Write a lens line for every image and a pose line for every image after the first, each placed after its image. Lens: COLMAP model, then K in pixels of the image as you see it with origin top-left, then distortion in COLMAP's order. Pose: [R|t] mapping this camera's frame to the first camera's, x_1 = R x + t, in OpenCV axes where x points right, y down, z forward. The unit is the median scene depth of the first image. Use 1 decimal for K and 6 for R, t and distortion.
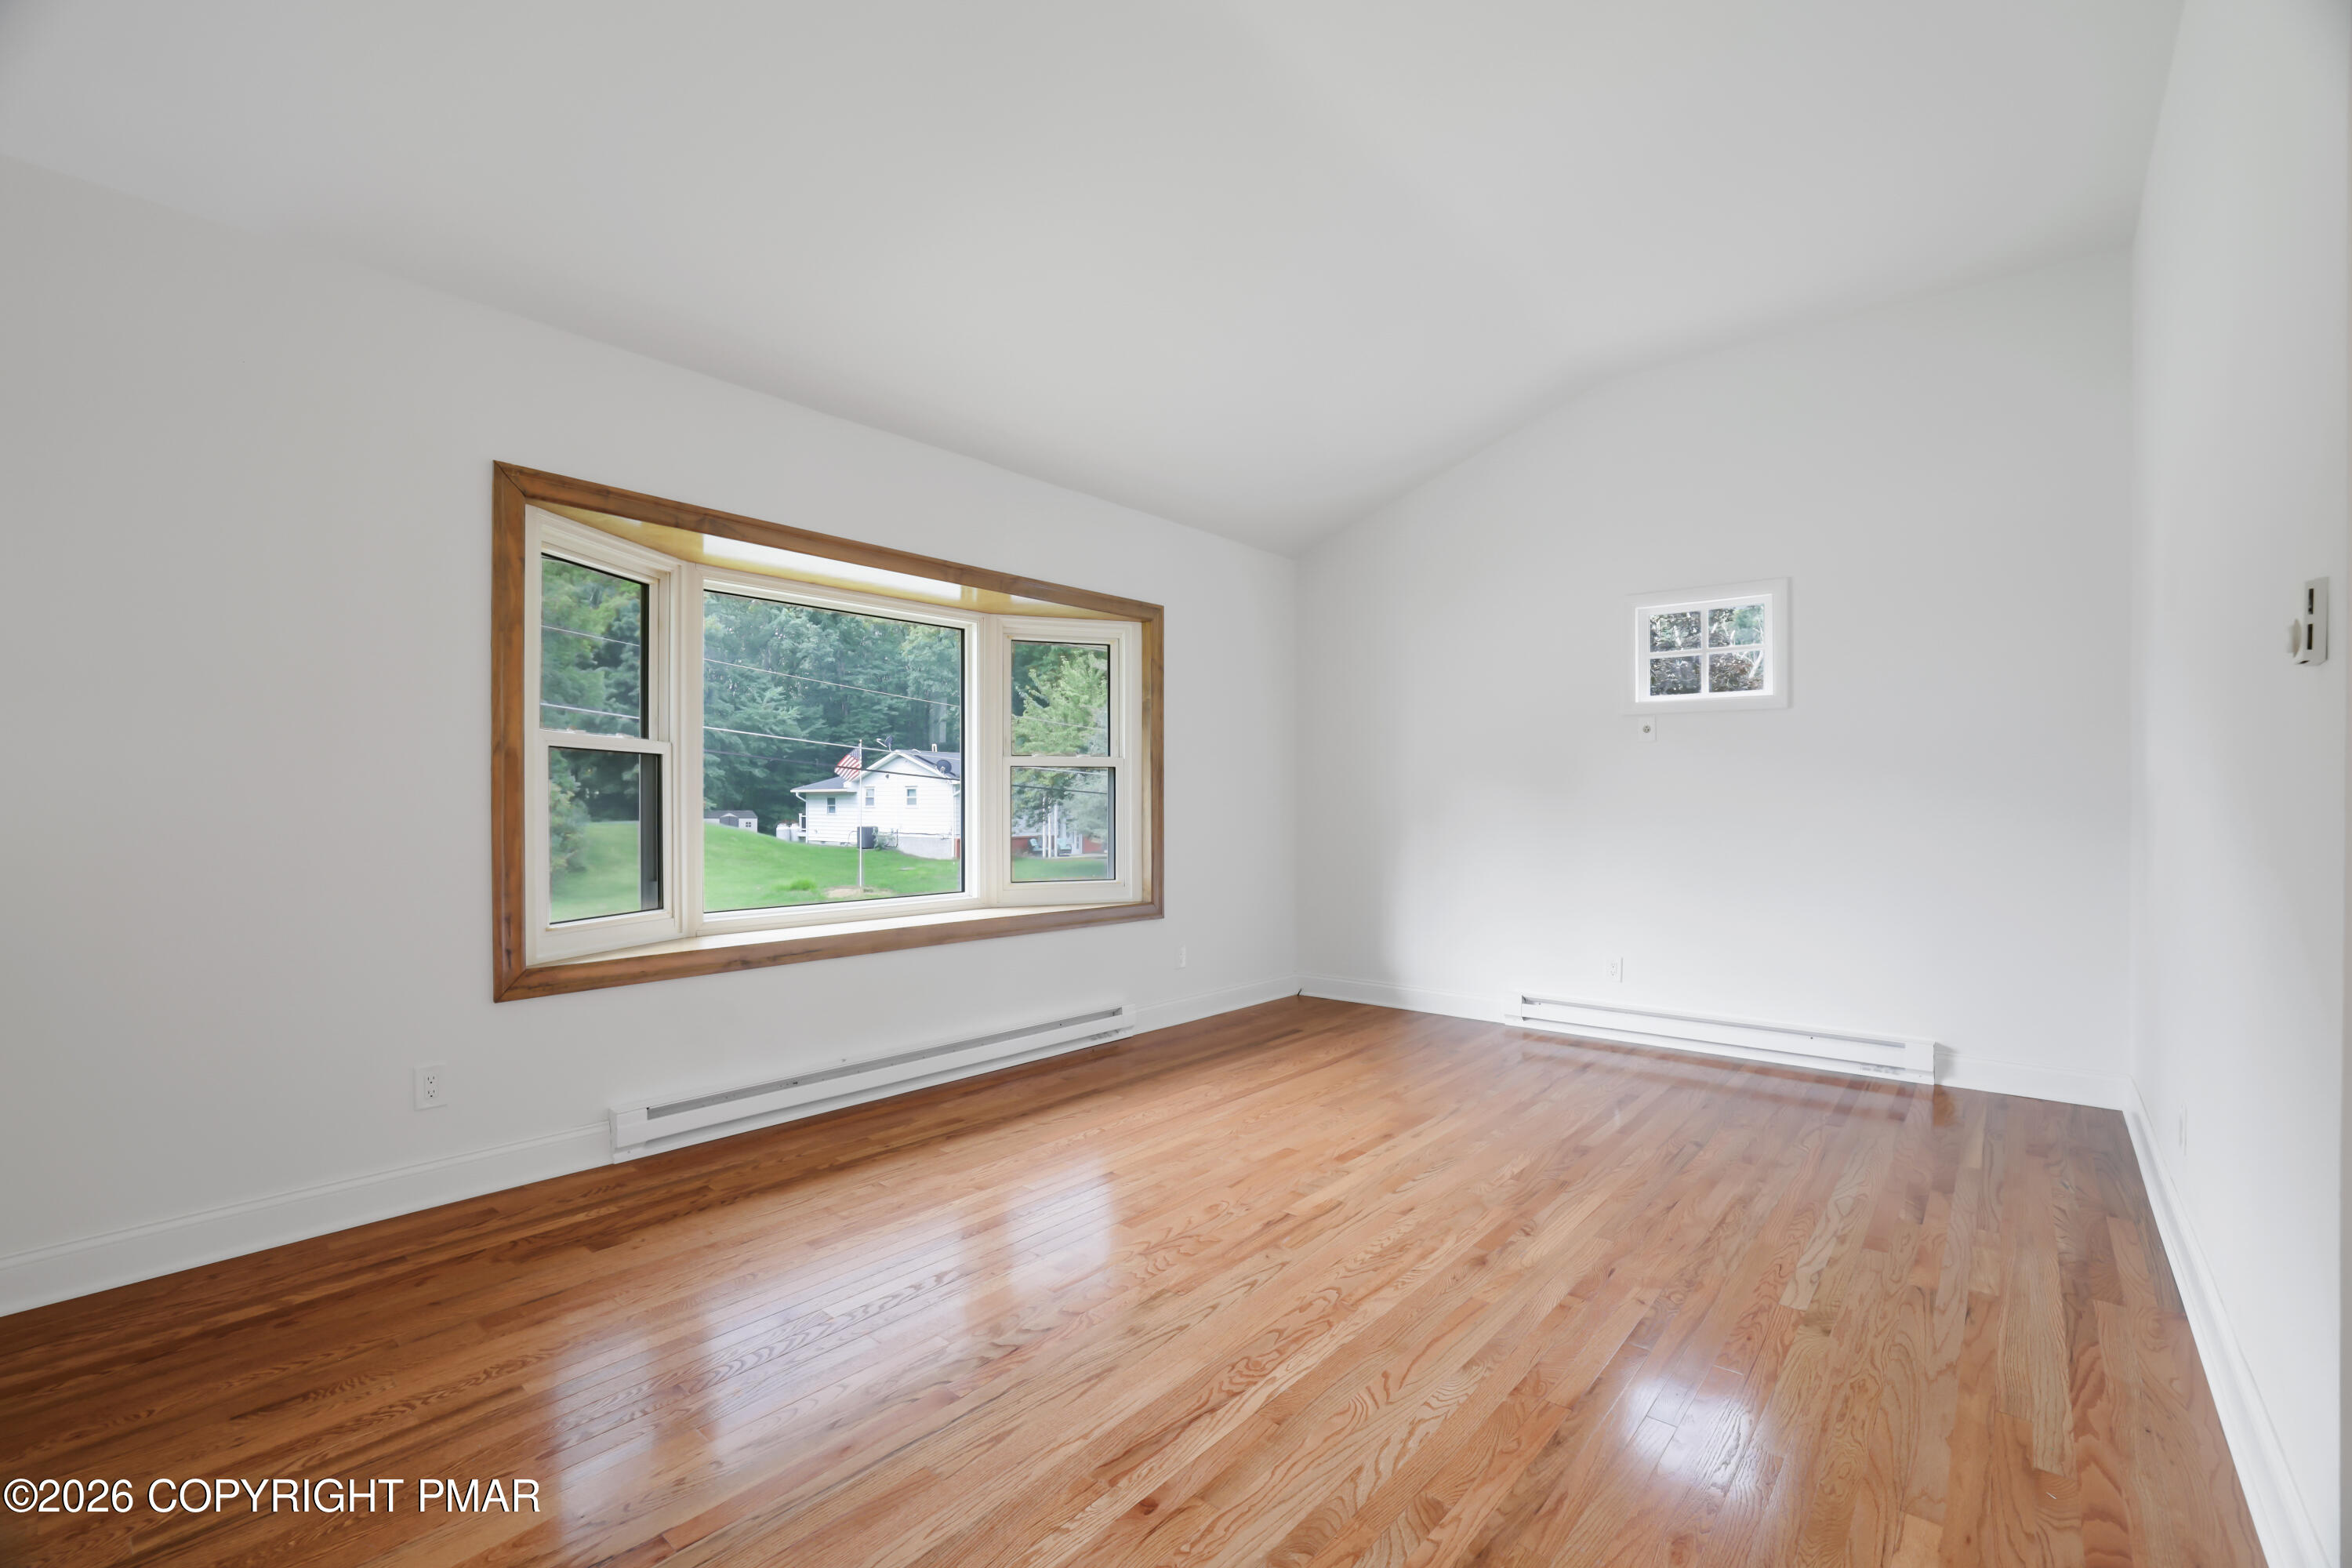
lens RADIAL K [[1026.1, 0, 1152.6], [0, 1026.1, 796.9], [0, 0, 1]] dist [-0.048178, 0.018789]
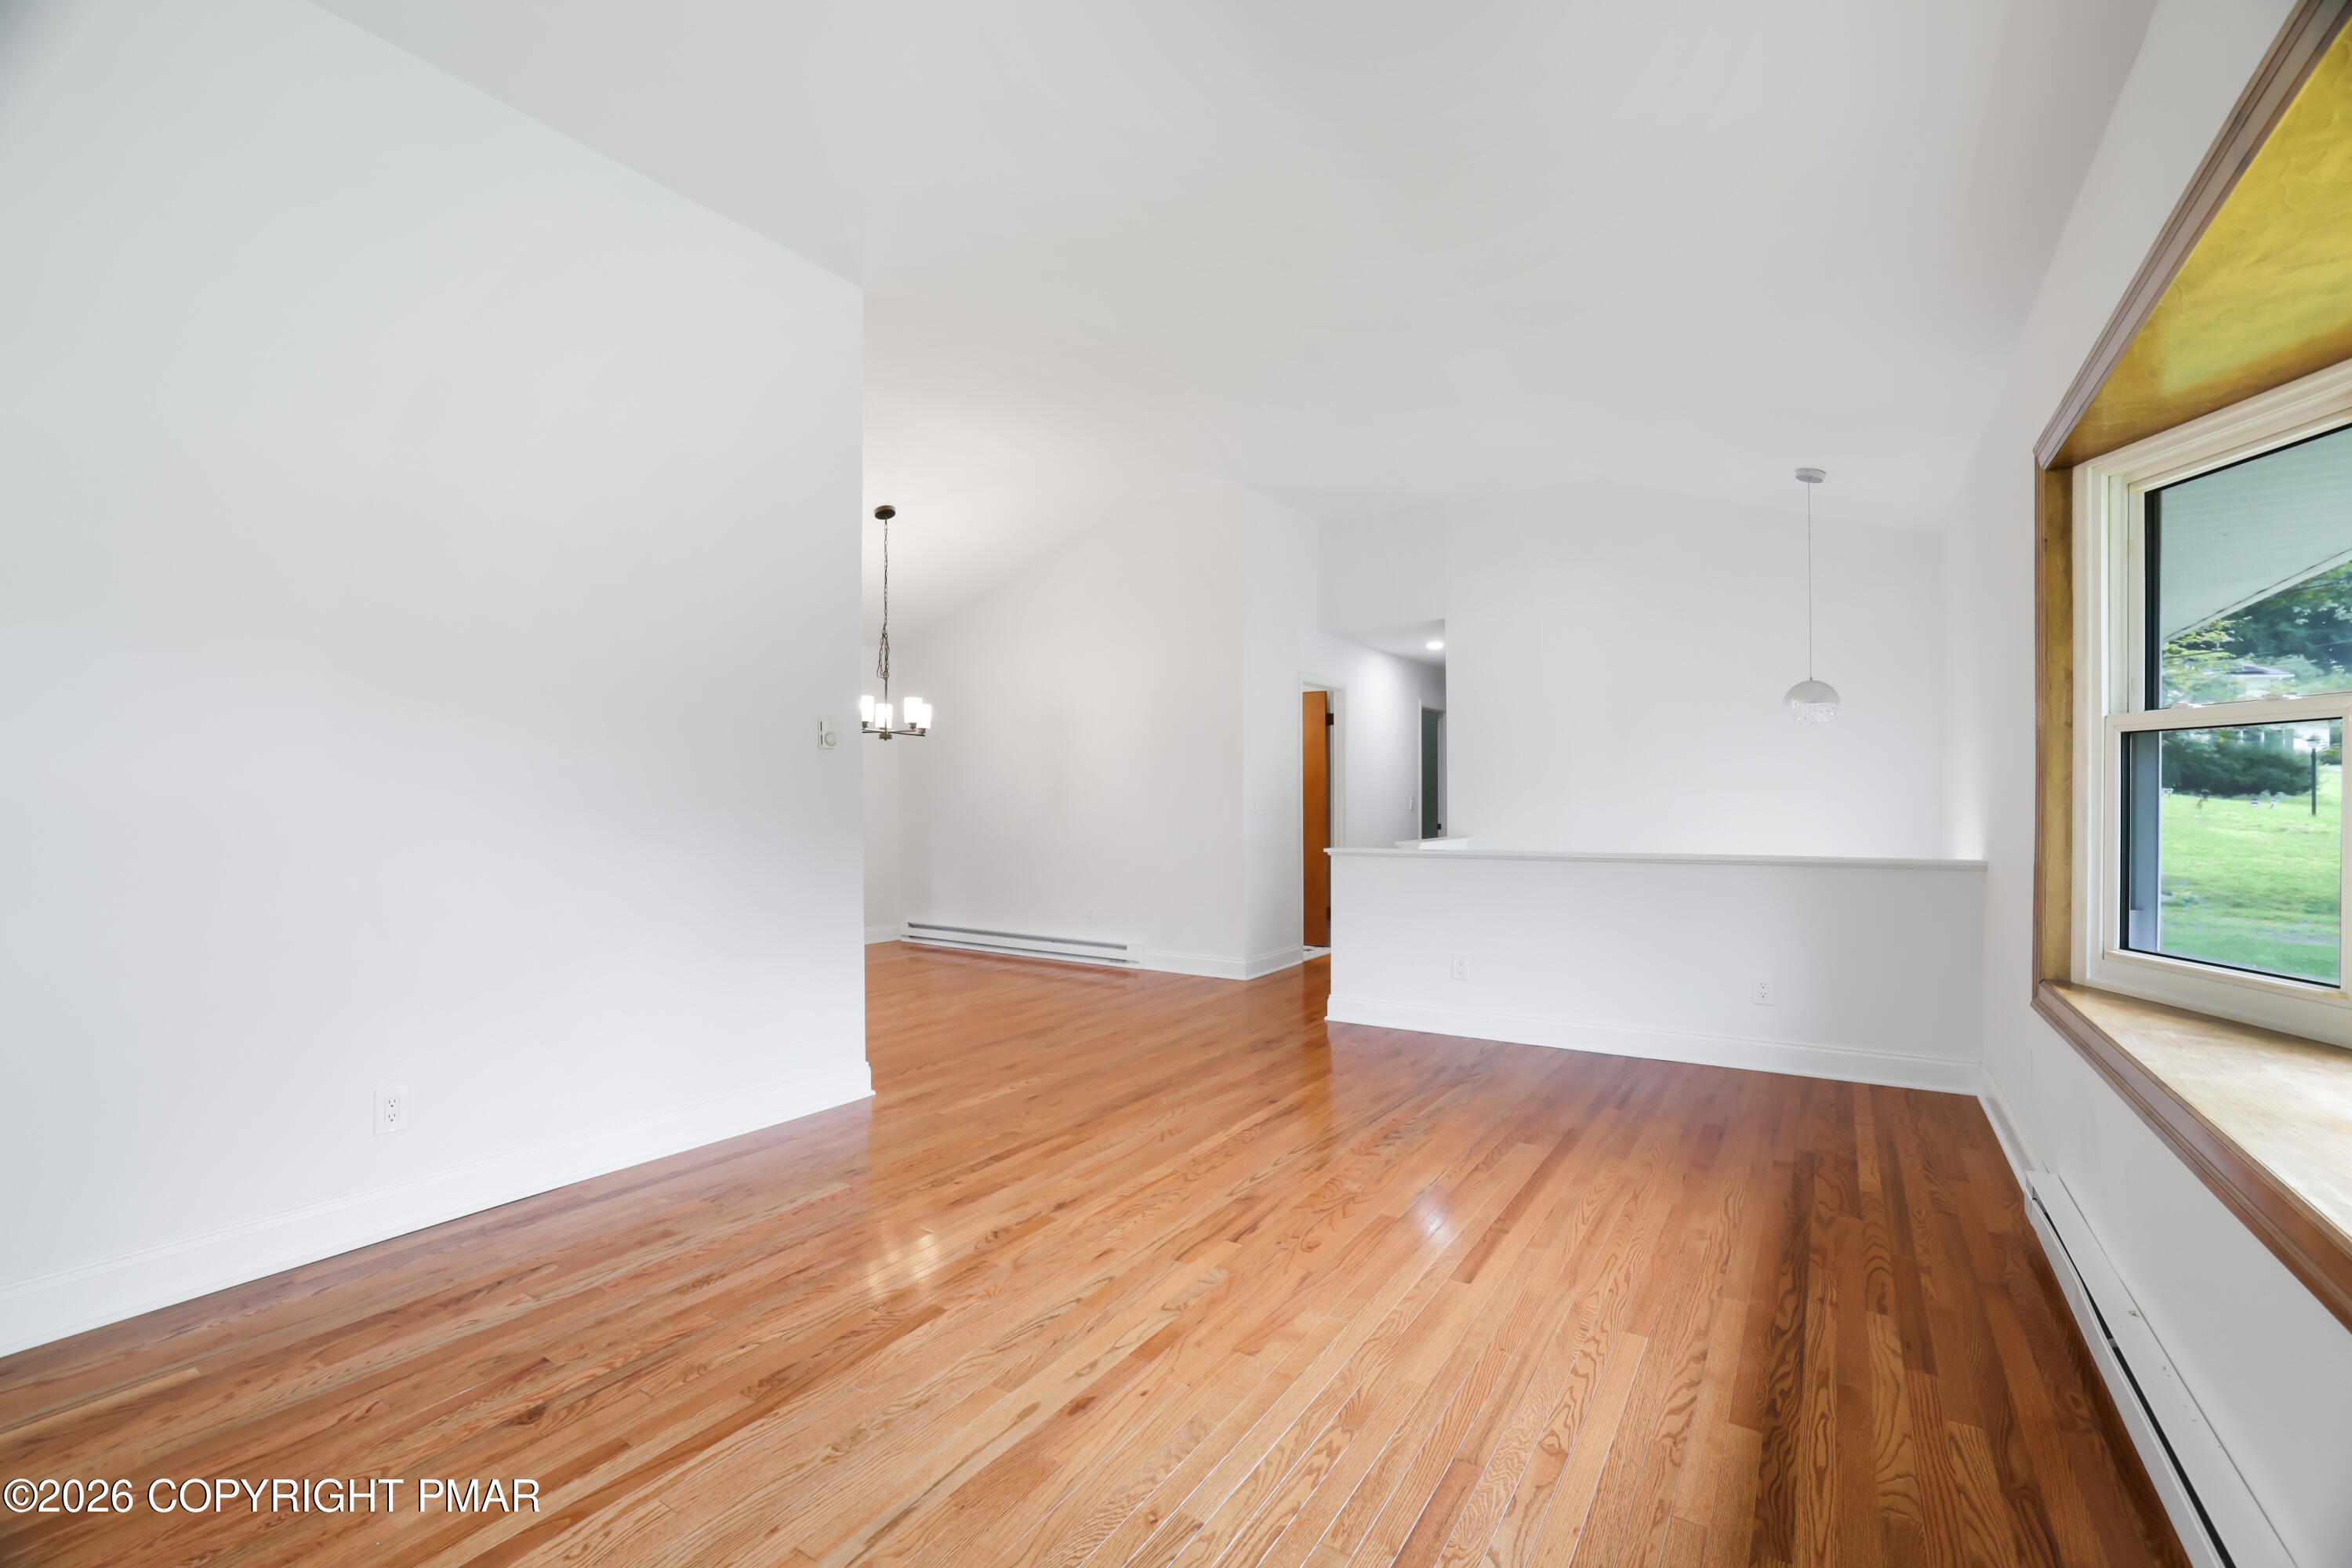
lens RADIAL K [[1026.1, 0, 1152.6], [0, 1026.1, 796.9], [0, 0, 1]] dist [-0.048178, 0.018789]
pose [[-0.993507, 0.004066, -0.113698, 0.314094], [0.005267, 0.999933, -0.010264, 0.009134], [0.113649, -0.010796, -0.993462, 1.936354]]
